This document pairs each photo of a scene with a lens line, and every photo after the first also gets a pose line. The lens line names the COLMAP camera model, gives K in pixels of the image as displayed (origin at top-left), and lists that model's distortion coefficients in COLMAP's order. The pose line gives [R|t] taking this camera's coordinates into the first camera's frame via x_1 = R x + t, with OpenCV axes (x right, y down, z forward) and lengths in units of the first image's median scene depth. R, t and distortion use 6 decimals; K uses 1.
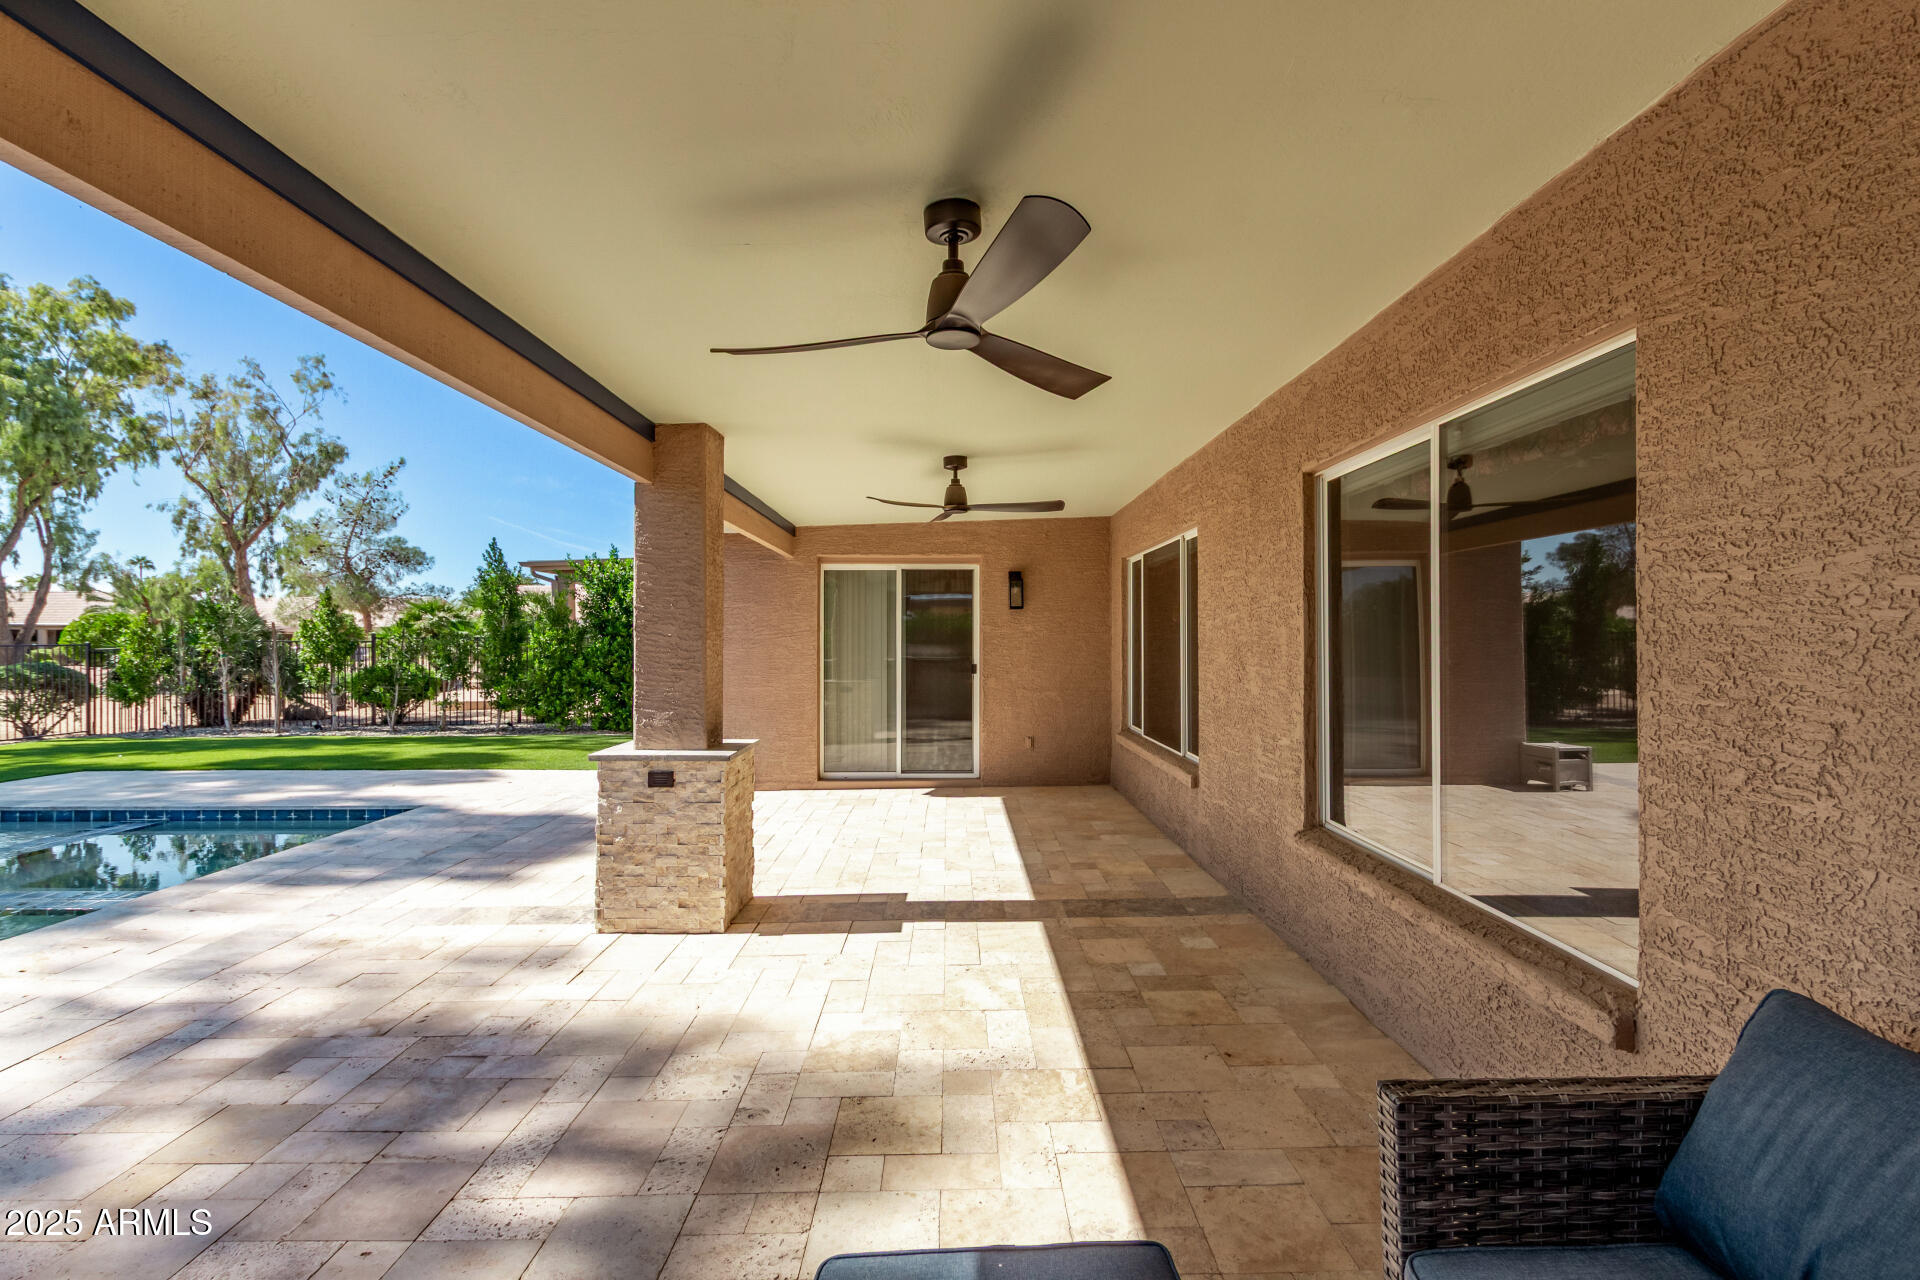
lens RADIAL K [[890.8, 0, 959.7], [0, 890.8, 638.4], [0, 0, 1]] dist [0.001561, 0.000088]
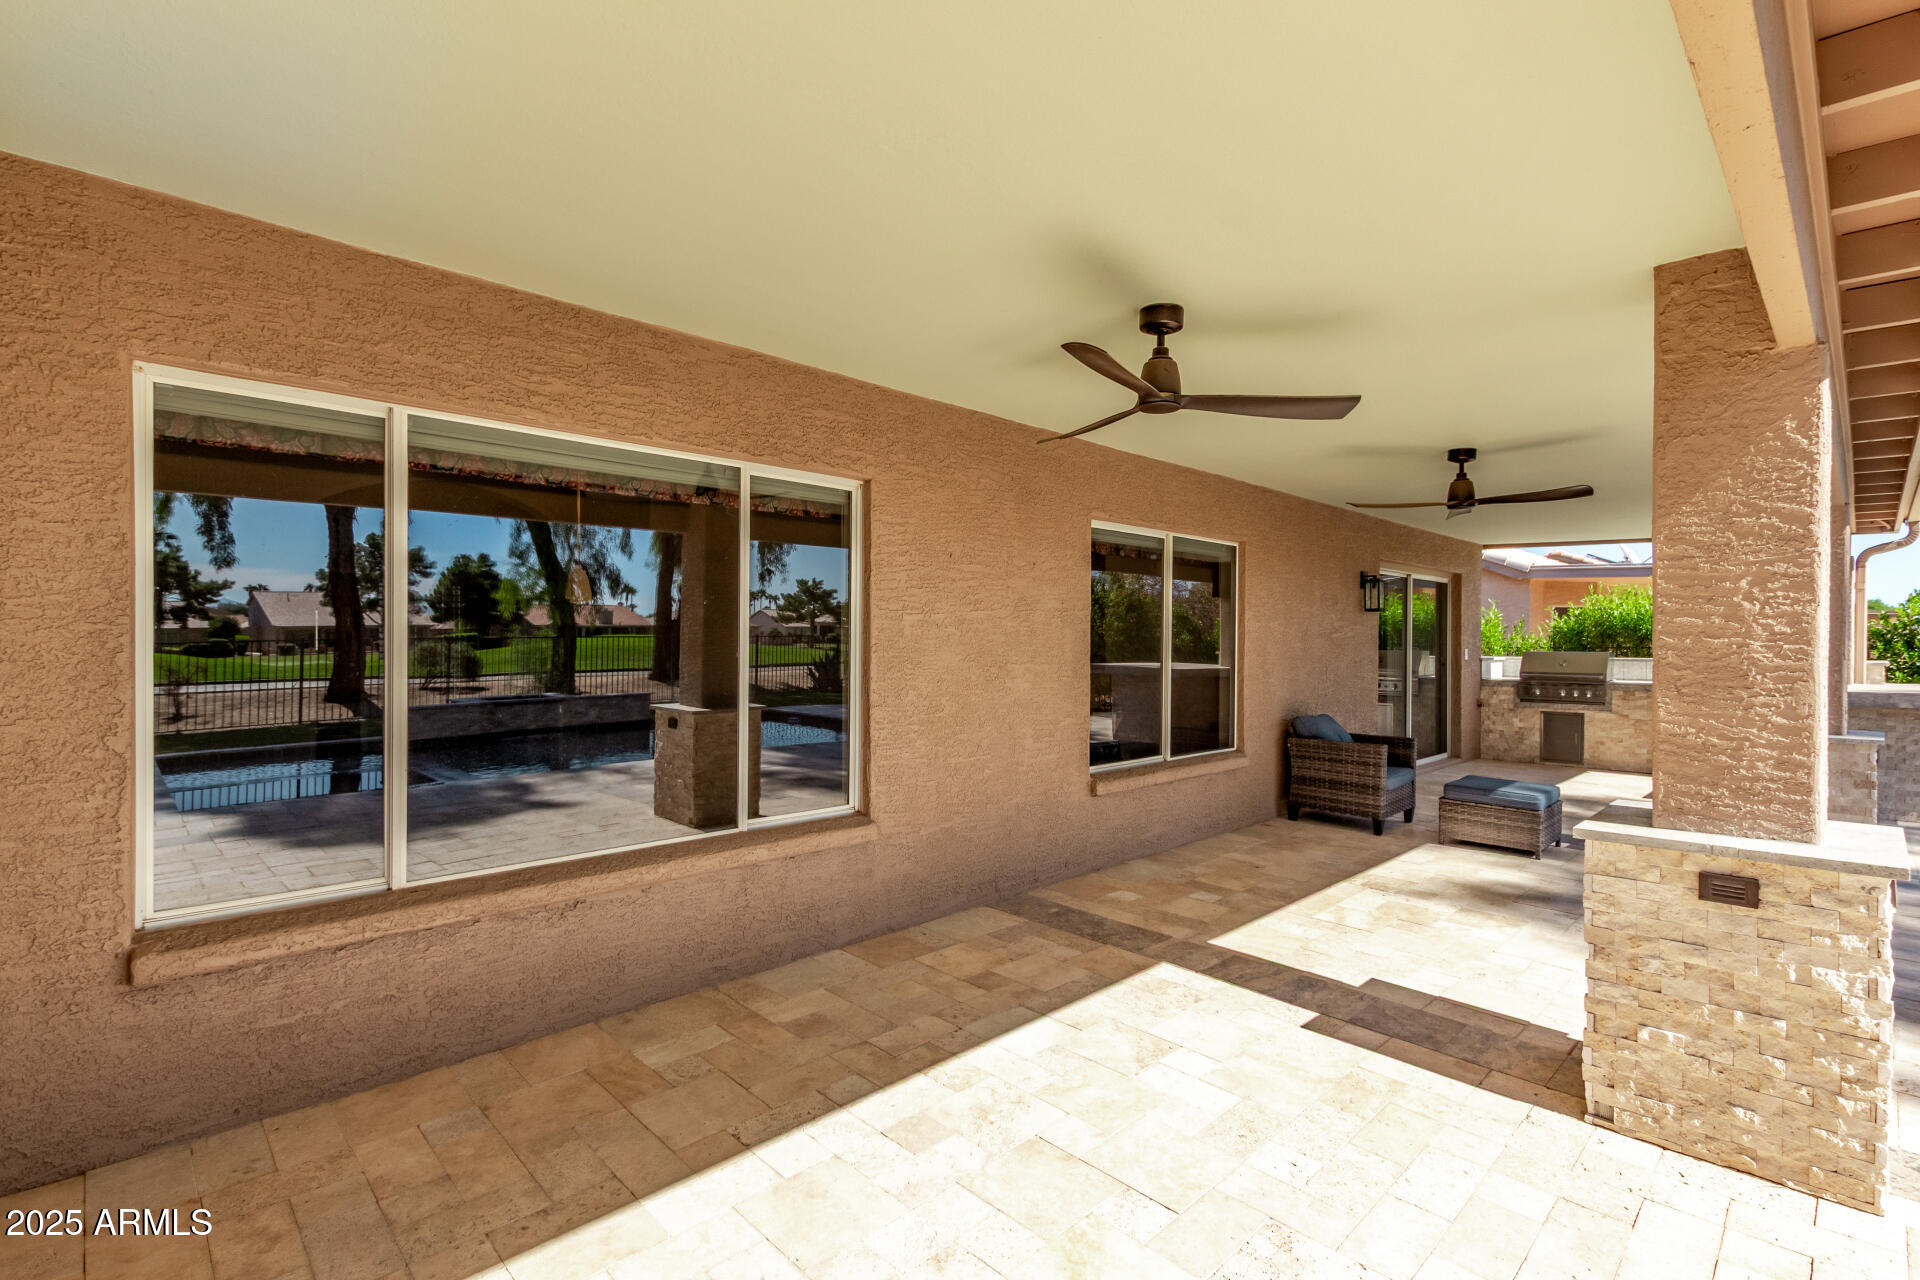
lens RADIAL K [[890.8, 0, 954.5], [0, 890.8, 642.3], [0, 0, 1]] dist [0.001561, 0.000088]
pose [[-0.691819, 0.000060, 0.722071, -0.439347], [-0.004260, 0.999982, -0.004165, 0.011690], [-0.722058, -0.005958, -0.691806, 2.031413]]
